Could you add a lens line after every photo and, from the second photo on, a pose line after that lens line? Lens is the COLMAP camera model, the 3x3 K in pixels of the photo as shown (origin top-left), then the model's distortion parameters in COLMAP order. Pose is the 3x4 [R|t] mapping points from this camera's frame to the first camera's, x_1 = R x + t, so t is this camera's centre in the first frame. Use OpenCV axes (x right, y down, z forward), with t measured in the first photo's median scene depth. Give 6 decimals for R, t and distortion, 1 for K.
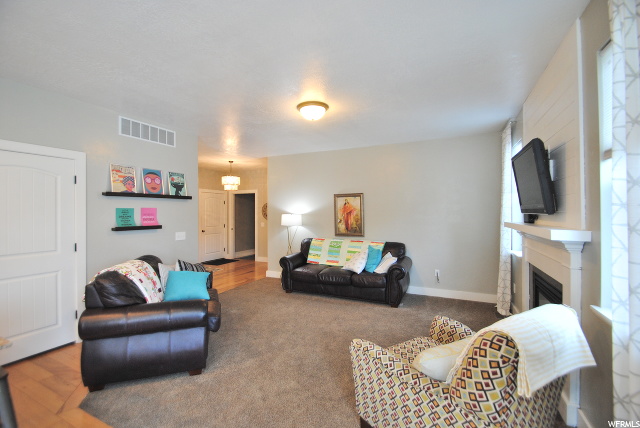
lens RADIAL K [[288.4, 0, 318.9], [0, 288.4, 216.7], [0, 0, 1]] dist [0.000011, -0.000364]
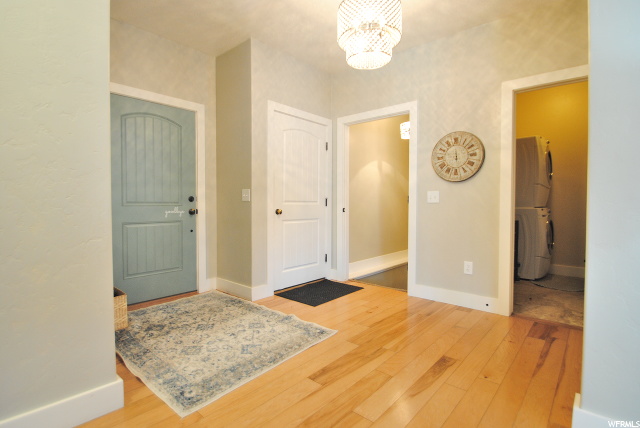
lens RADIAL K [[313.0, 0, 319.6], [0, 313.0, 210.9], [0, 0, 1]] dist [-0.003228, -0.002406]
pose [[0.966476, 0.005546, -0.256698, -0.228997], [0.000369, 0.999736, 0.022985, 0.036086], [0.256758, -0.022309, 0.966218, 0.578579]]
